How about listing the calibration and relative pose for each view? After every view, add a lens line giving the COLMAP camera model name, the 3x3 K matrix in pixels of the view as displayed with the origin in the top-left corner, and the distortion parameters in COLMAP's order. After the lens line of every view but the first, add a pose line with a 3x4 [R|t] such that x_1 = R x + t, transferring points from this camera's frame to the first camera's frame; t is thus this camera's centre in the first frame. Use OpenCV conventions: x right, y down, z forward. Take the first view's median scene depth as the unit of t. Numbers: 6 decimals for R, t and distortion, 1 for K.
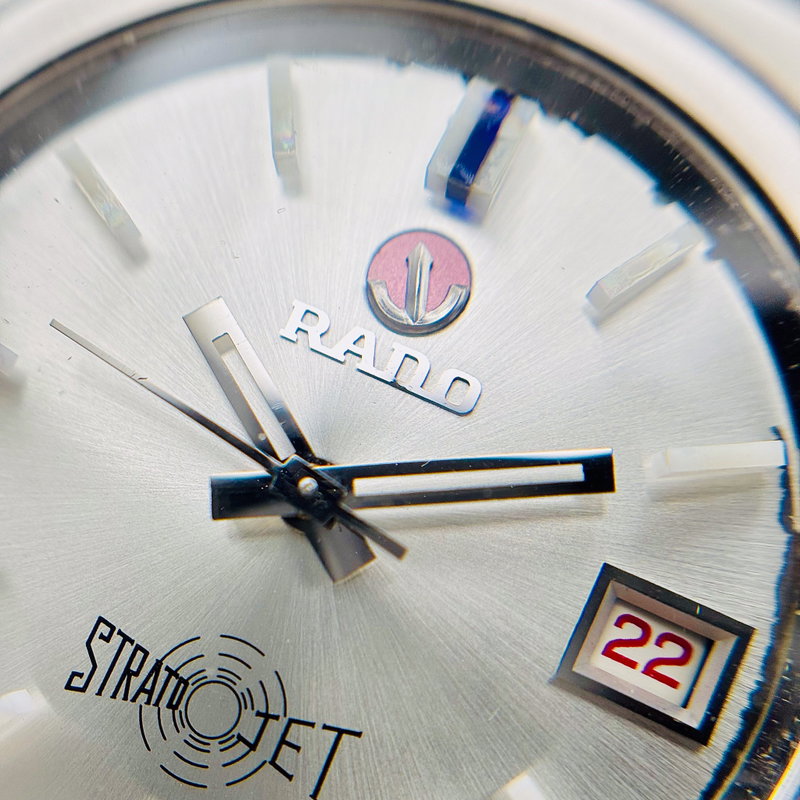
lens RADIAL K [[1630.2, 0, 362.4], [0, 1630.2, 424.7], [0, 0, 1]] dist [0.280385, 0.000000]
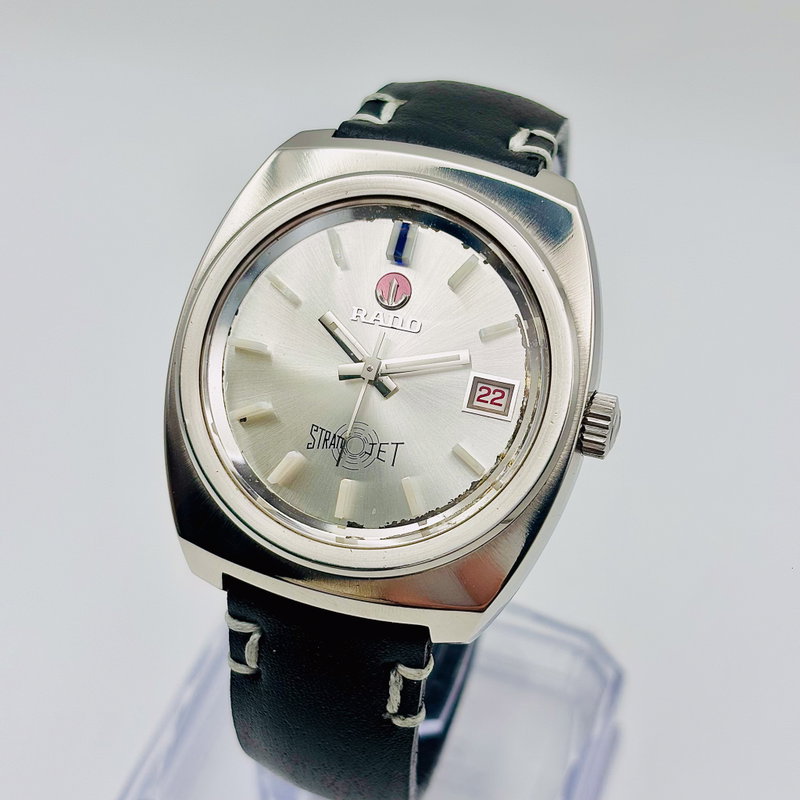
lens RADIAL K [[1555.4, 0, 398.7], [0, 1555.4, 398.5], [0, 0, 1]] dist [0.340002, 0.000000]
pose [[0.972712, -0.213802, -0.090108, 0.263130], [0.217065, 0.975756, 0.027996, 0.024215], [0.081937, -0.046791, 0.995538, -1.836902]]
